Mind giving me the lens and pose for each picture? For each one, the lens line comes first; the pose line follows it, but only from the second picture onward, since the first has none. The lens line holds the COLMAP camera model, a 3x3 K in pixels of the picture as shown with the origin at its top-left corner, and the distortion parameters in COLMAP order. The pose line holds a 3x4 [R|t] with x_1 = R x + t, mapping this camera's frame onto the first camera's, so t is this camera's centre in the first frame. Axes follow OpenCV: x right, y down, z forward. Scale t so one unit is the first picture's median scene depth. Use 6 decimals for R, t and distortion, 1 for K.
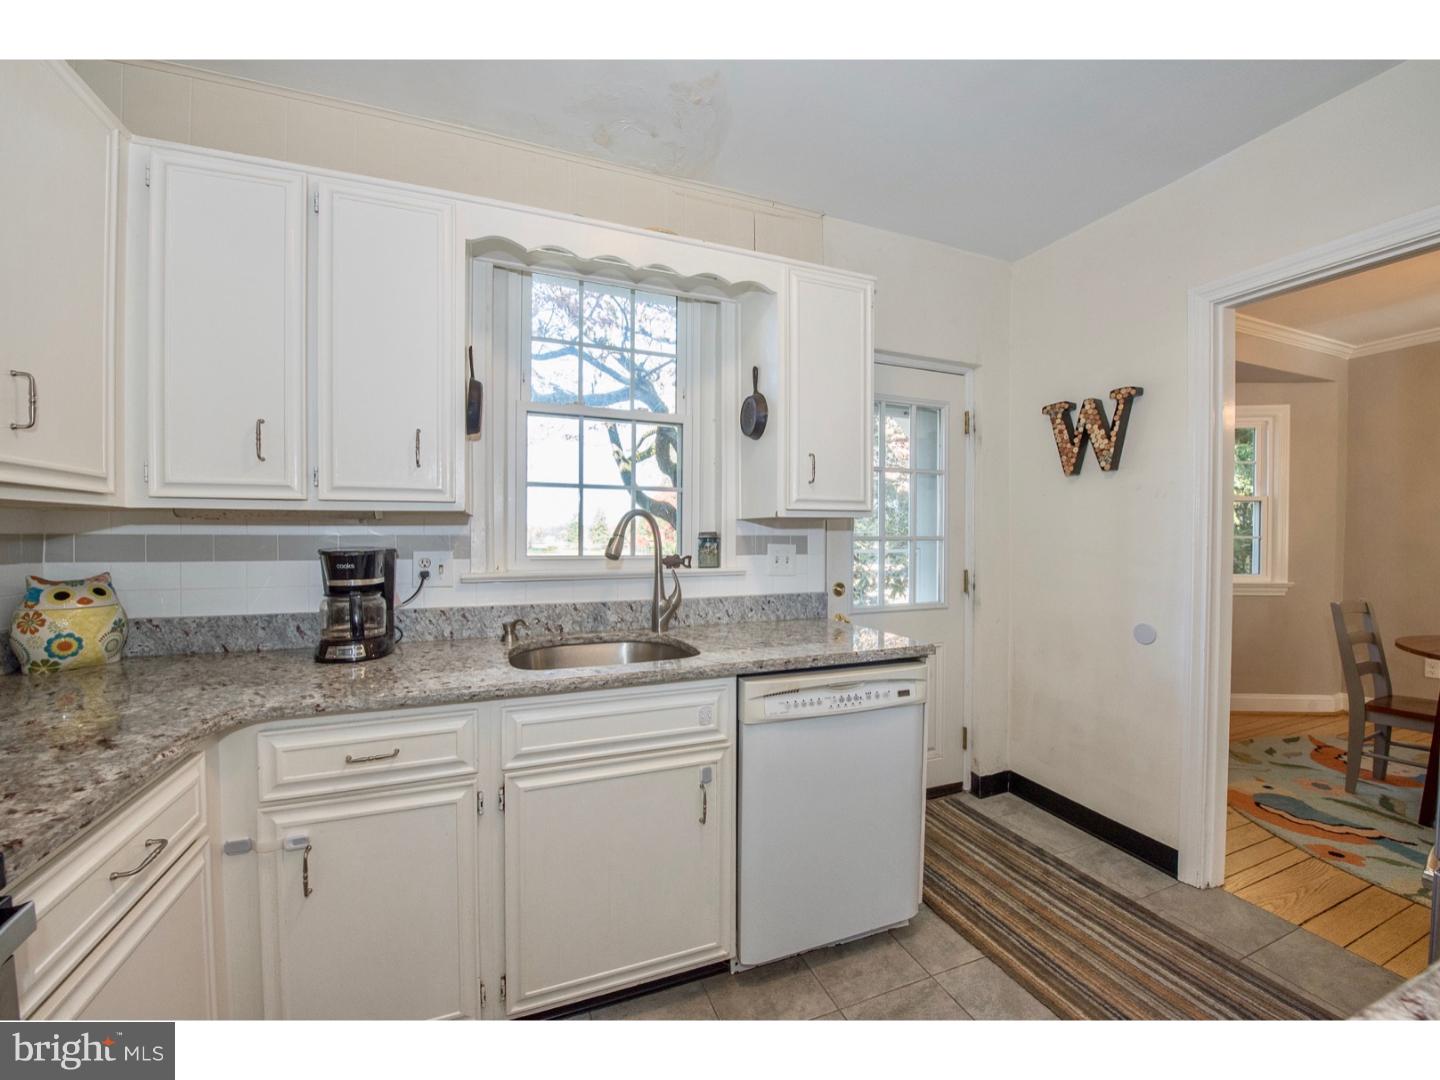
lens RADIAL K [[569.6, 0, 720.0], [0, 569.6, 540.0], [0, 0, 1]] dist [-0.017240, -0.002966]
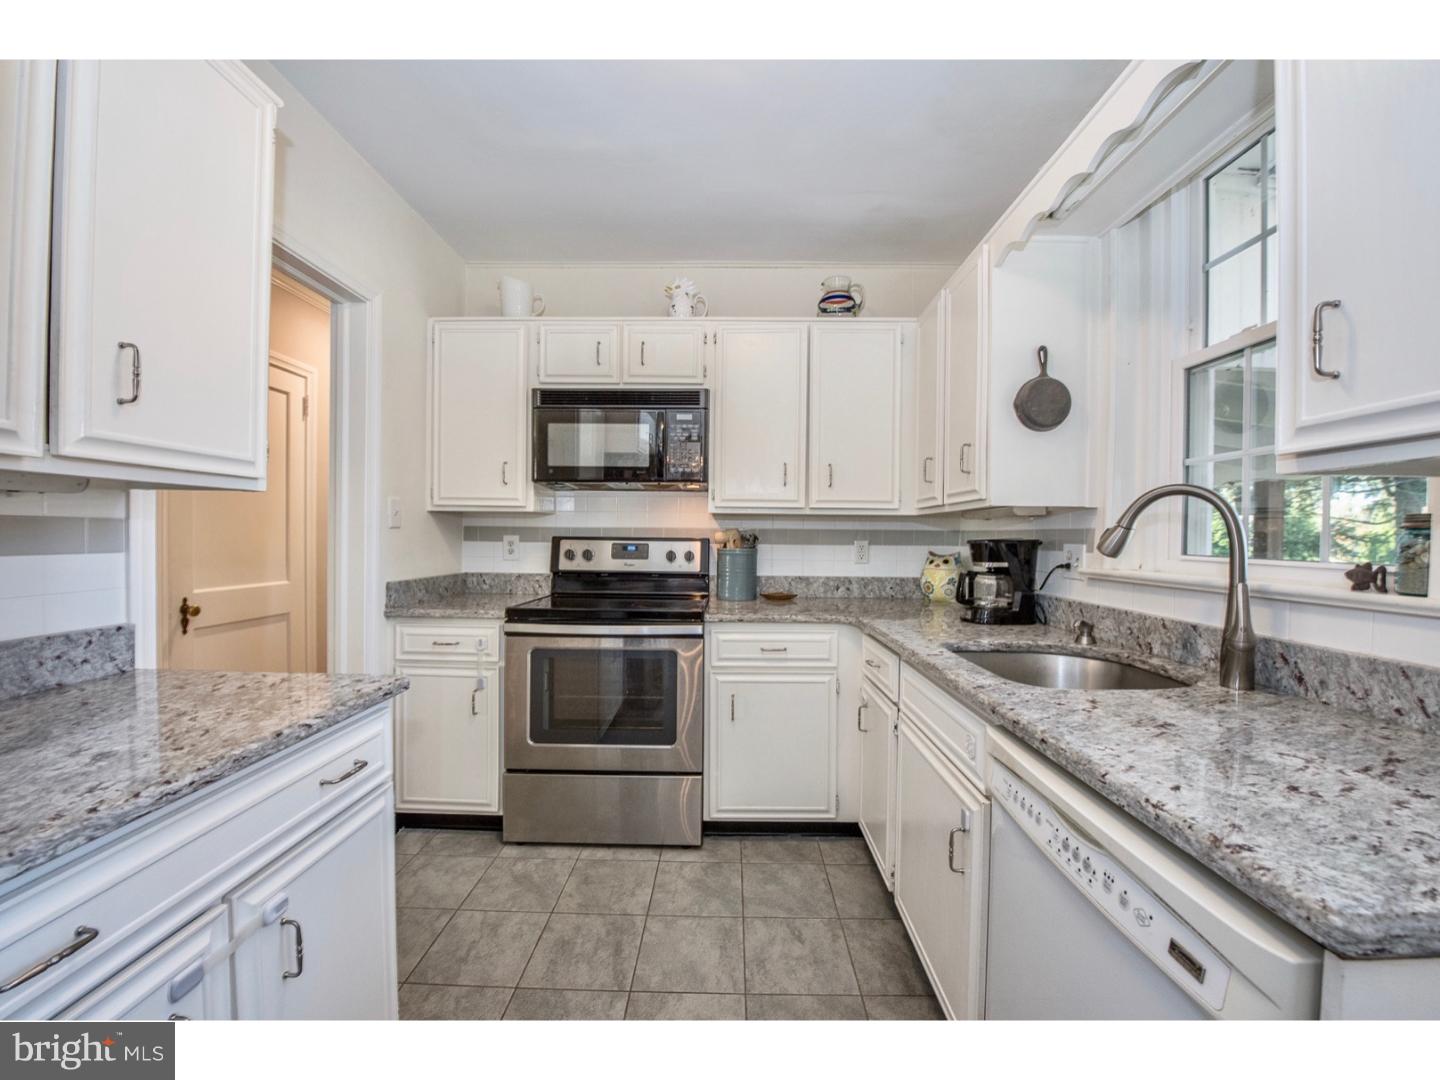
lens RADIAL K [[569.6, 0, 720.0], [0, 569.6, 540.0], [0, 0, 1]] dist [-0.017240, -0.002966]
pose [[-0.386085, 0.000996, -0.922463, 0.665439], [-0.020608, 0.999741, 0.009705, 0.014607], [0.922233, 0.022758, -0.385964, 0.771267]]
